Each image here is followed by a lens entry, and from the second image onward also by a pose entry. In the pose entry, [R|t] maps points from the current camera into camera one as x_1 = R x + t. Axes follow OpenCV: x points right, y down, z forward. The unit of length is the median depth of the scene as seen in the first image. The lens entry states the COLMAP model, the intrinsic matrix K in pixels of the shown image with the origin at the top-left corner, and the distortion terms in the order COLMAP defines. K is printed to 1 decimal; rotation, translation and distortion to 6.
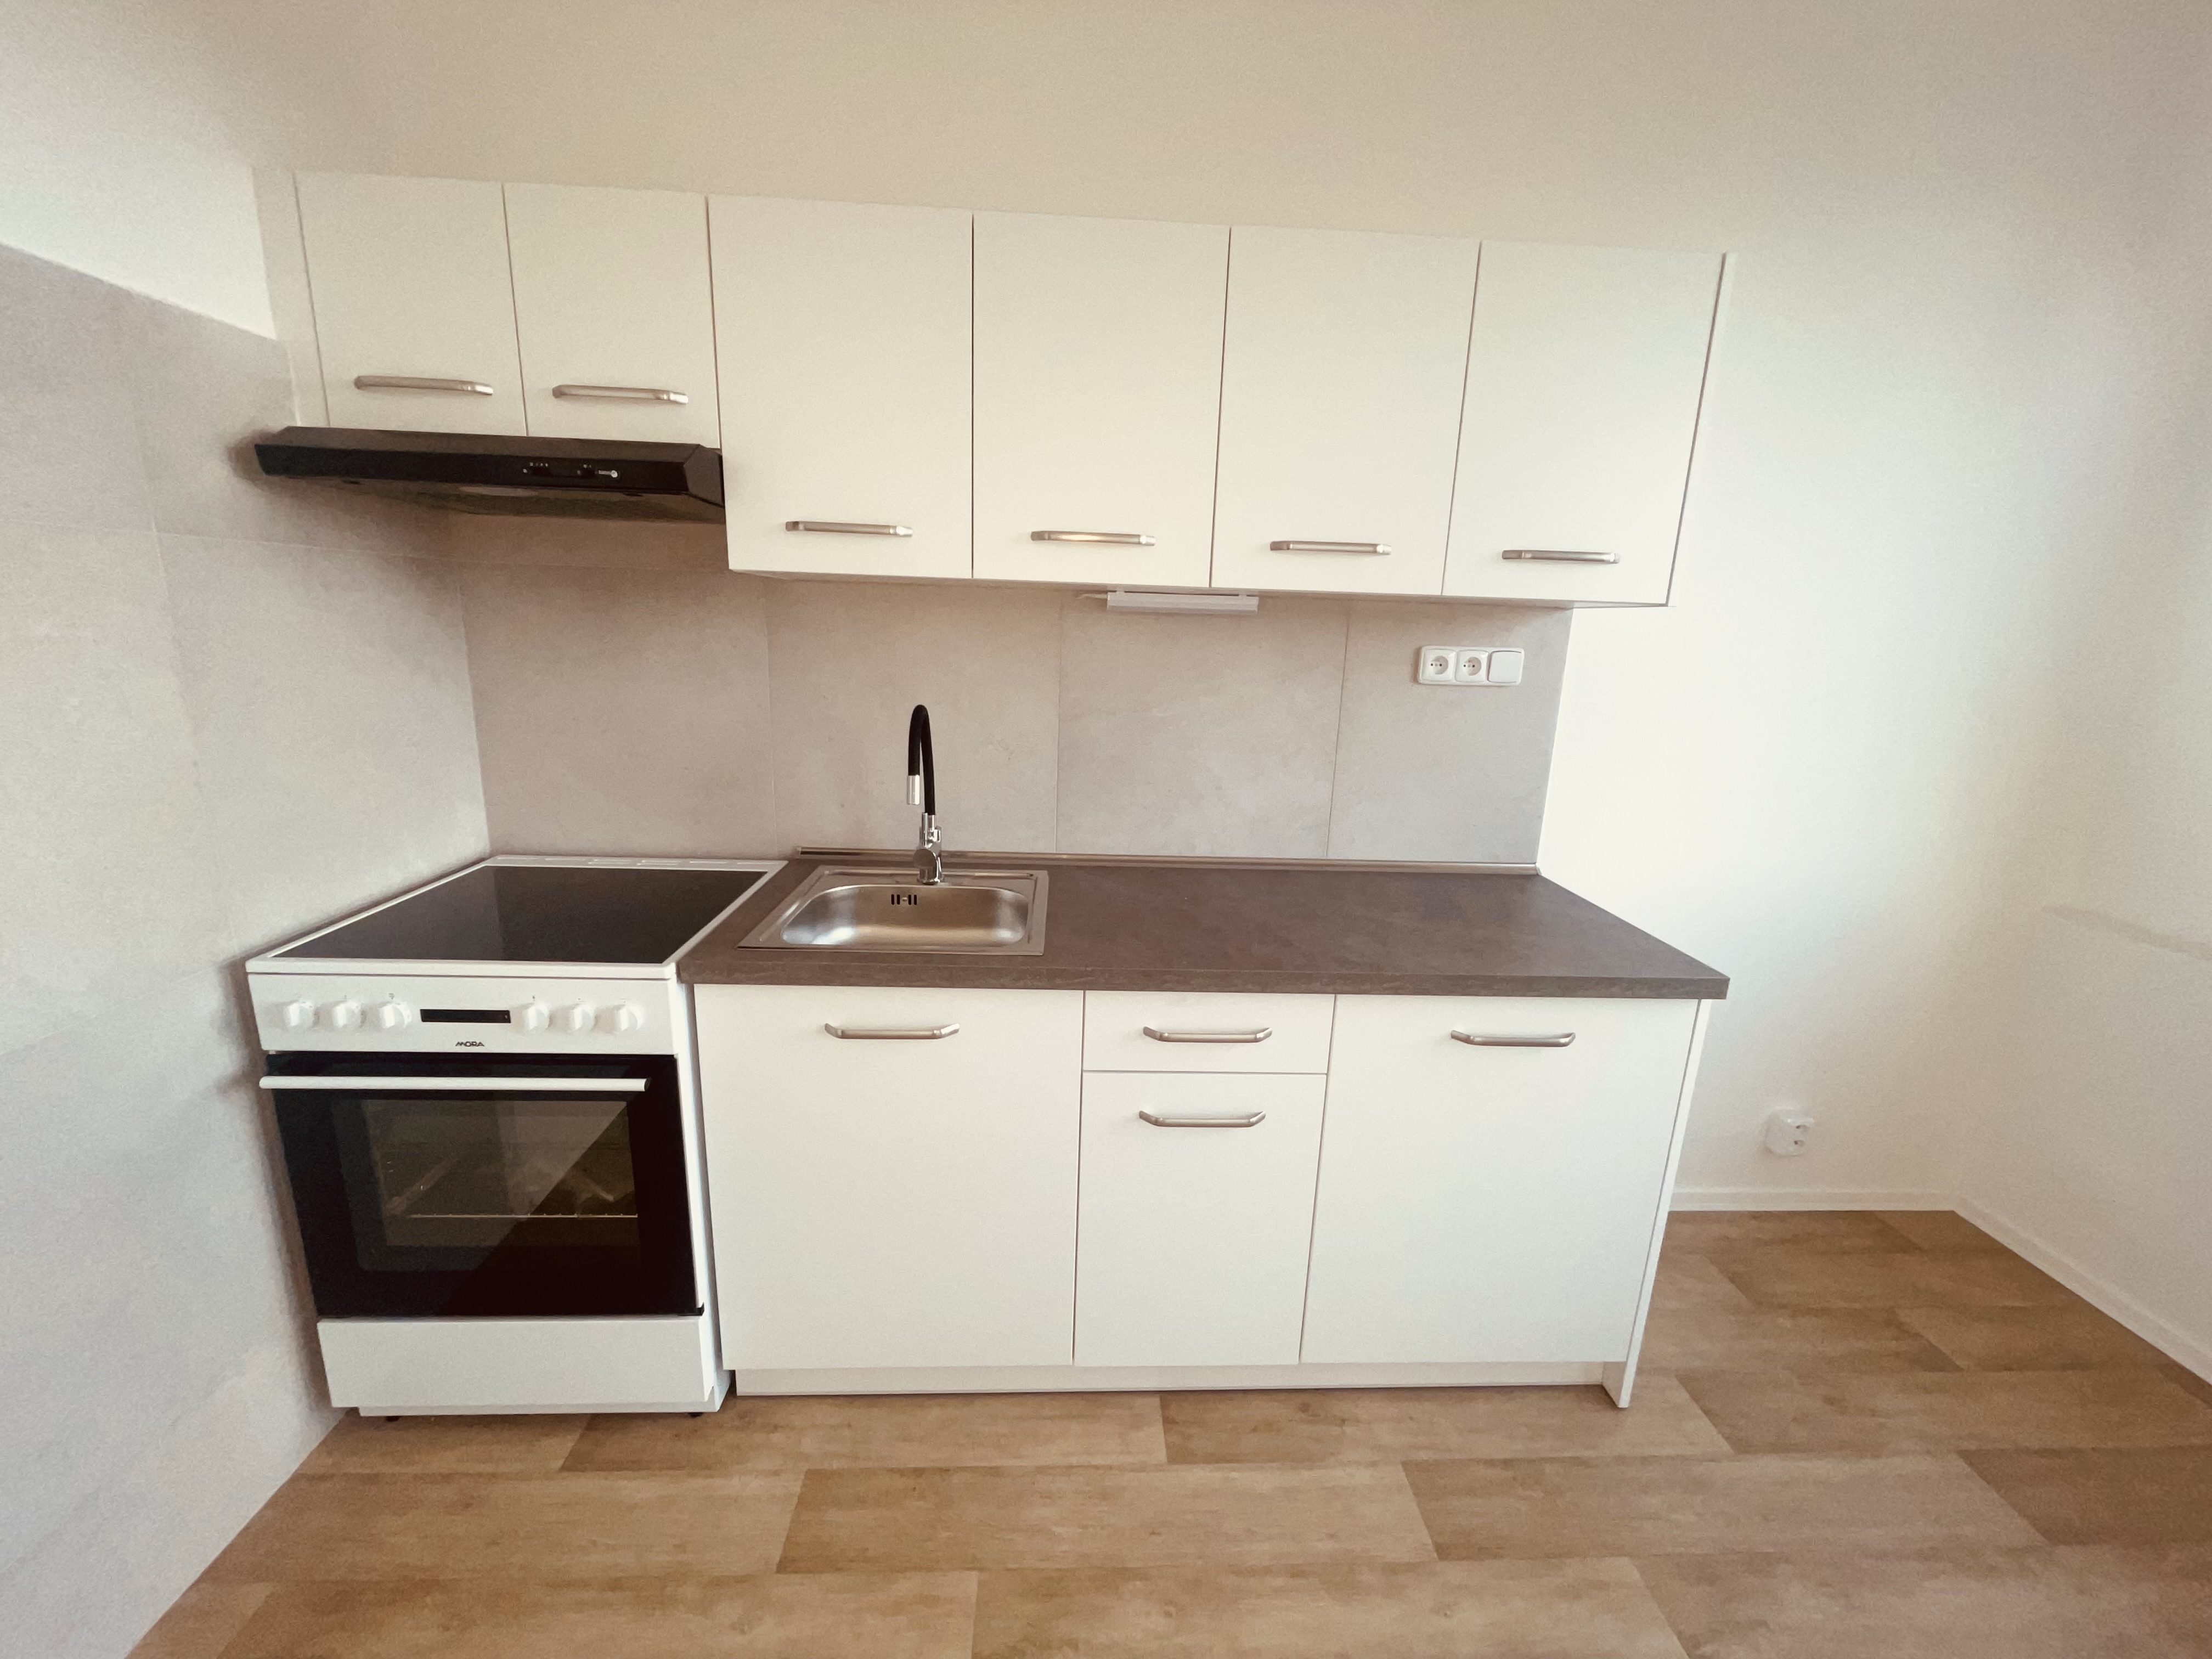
lens RADIAL K [[888.6, 0, 1106.0], [0, 888.6, 829.5], [0, 0, 1]] dist [-0.002158, -0.000398]
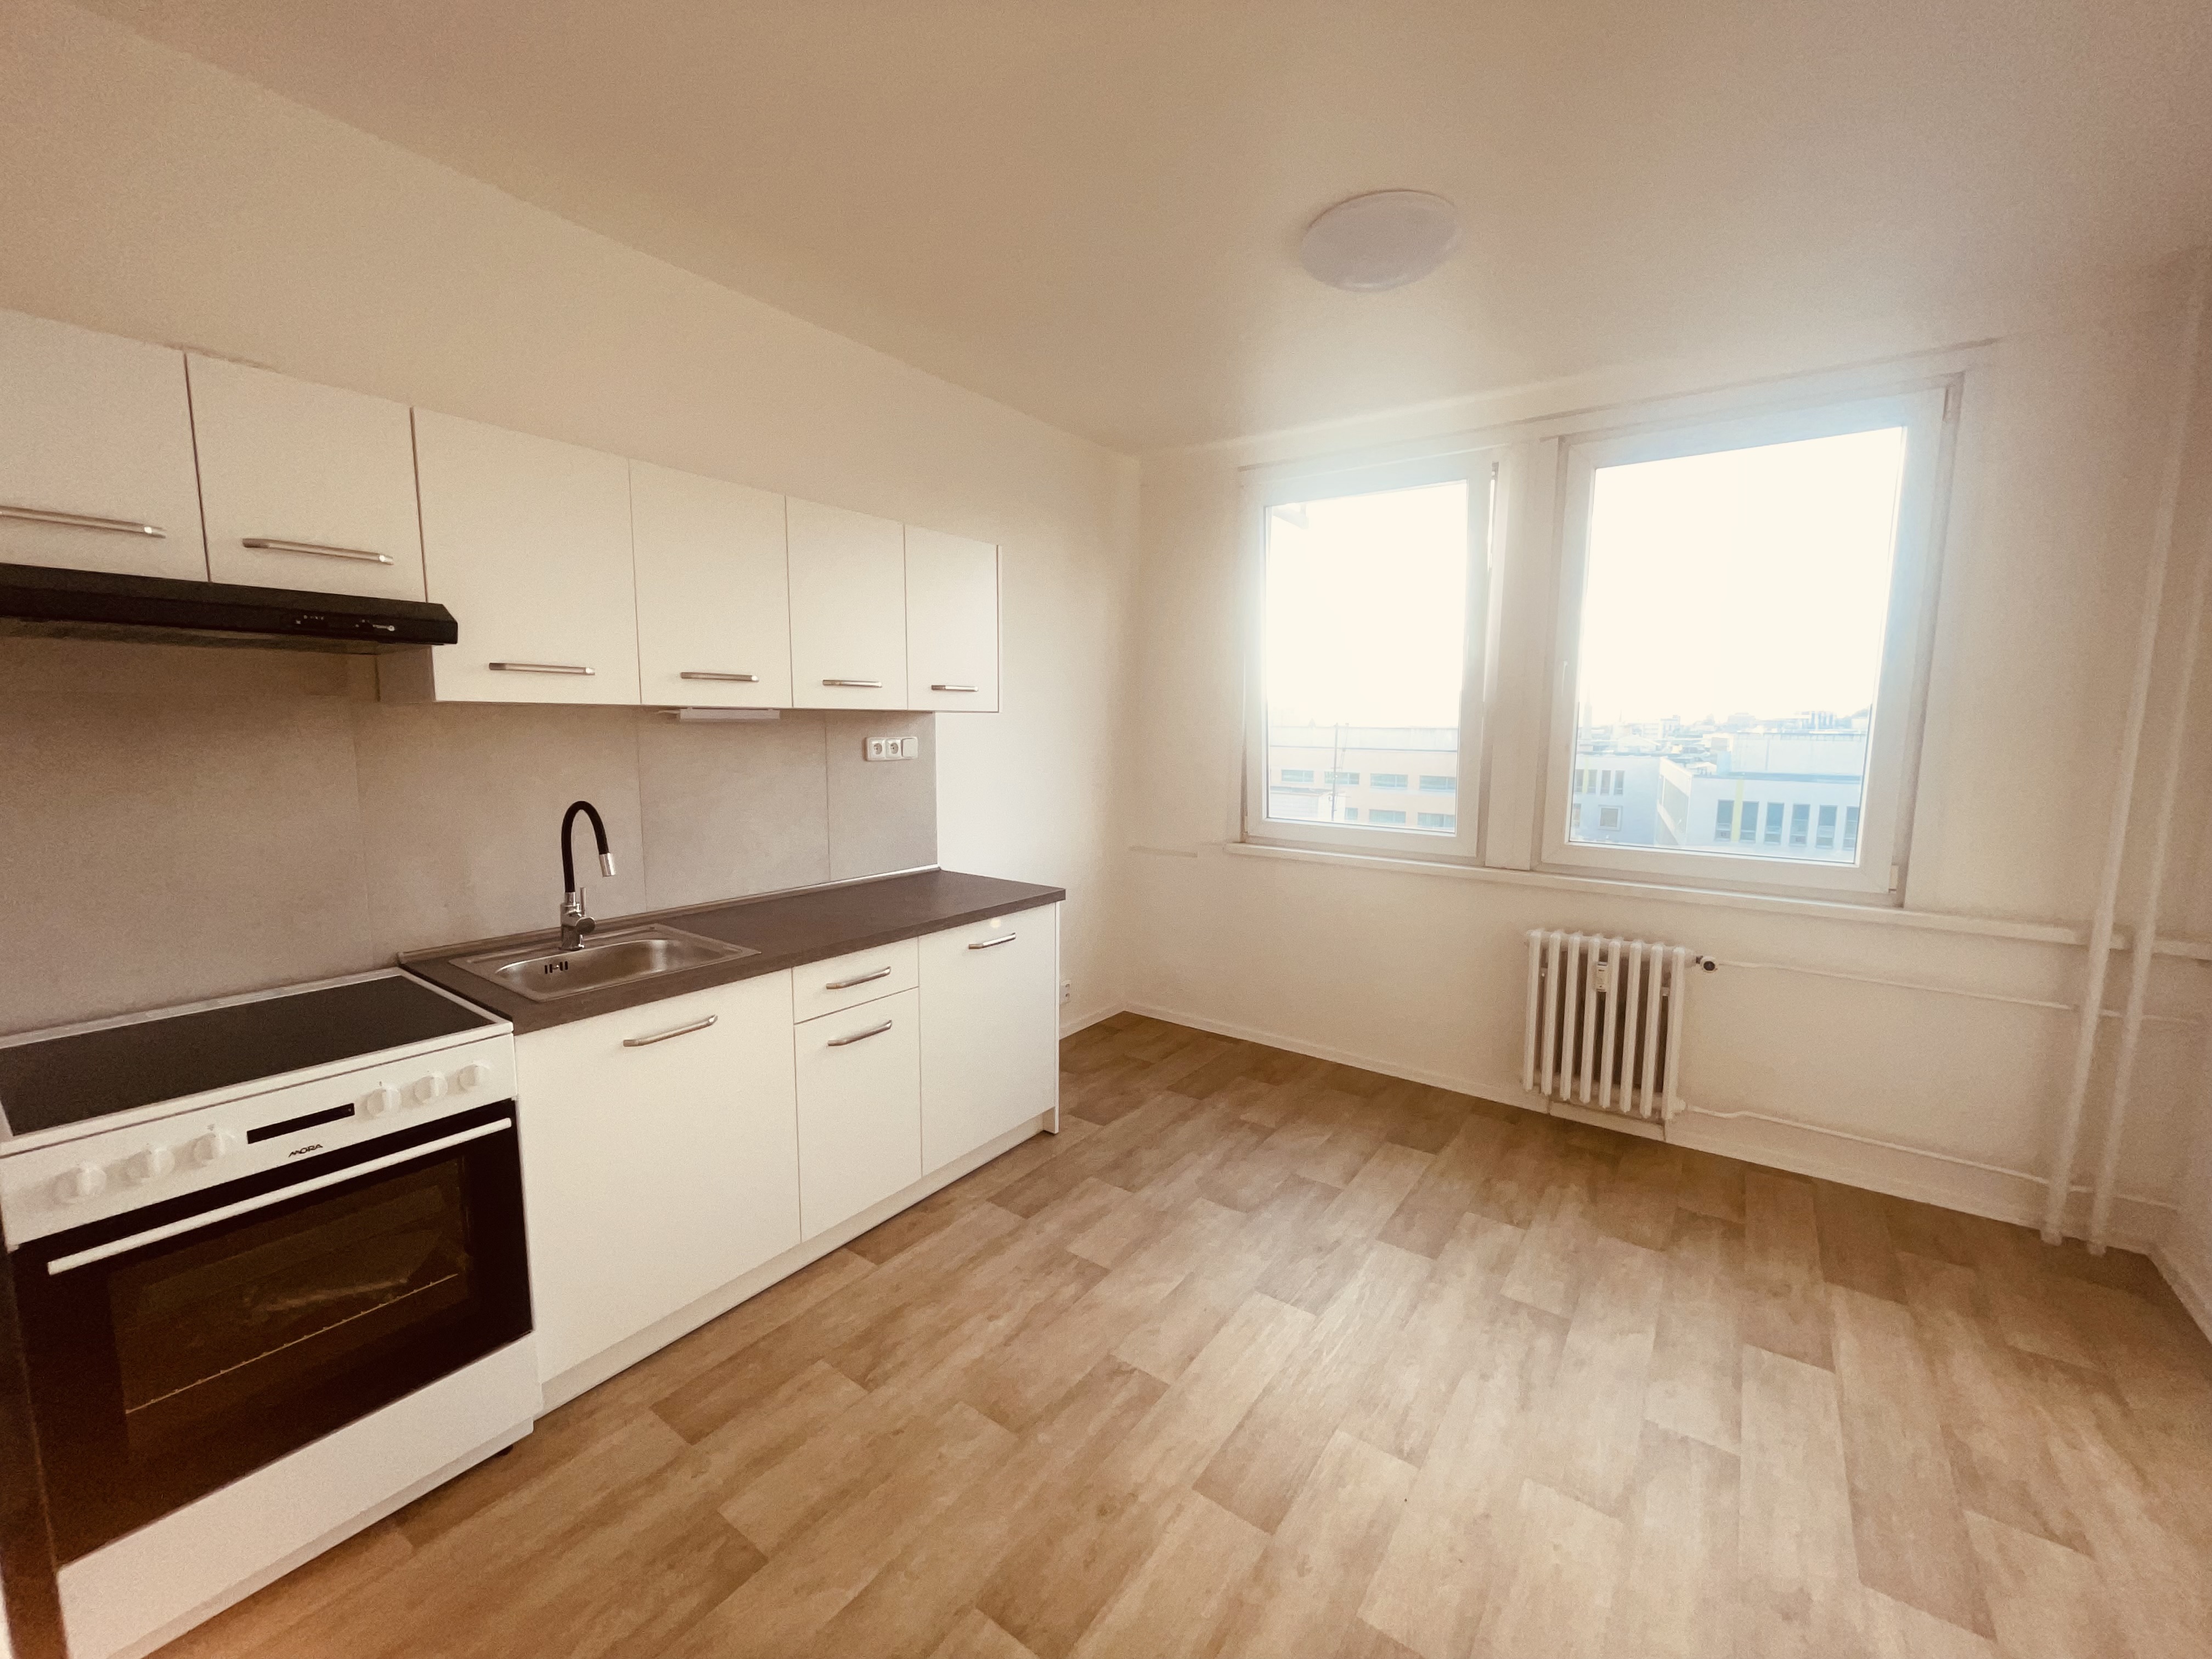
lens RADIAL K [[888.6, 0, 1106.0], [0, 888.6, 829.5], [0, 0, 1]] dist [-0.002158, -0.000398]
pose [[0.622254, -0.122695, 0.773141, -0.744121], [0.189709, 0.981835, 0.003128, 0.037528], [-0.759481, 0.144725, 0.634227, -0.371231]]
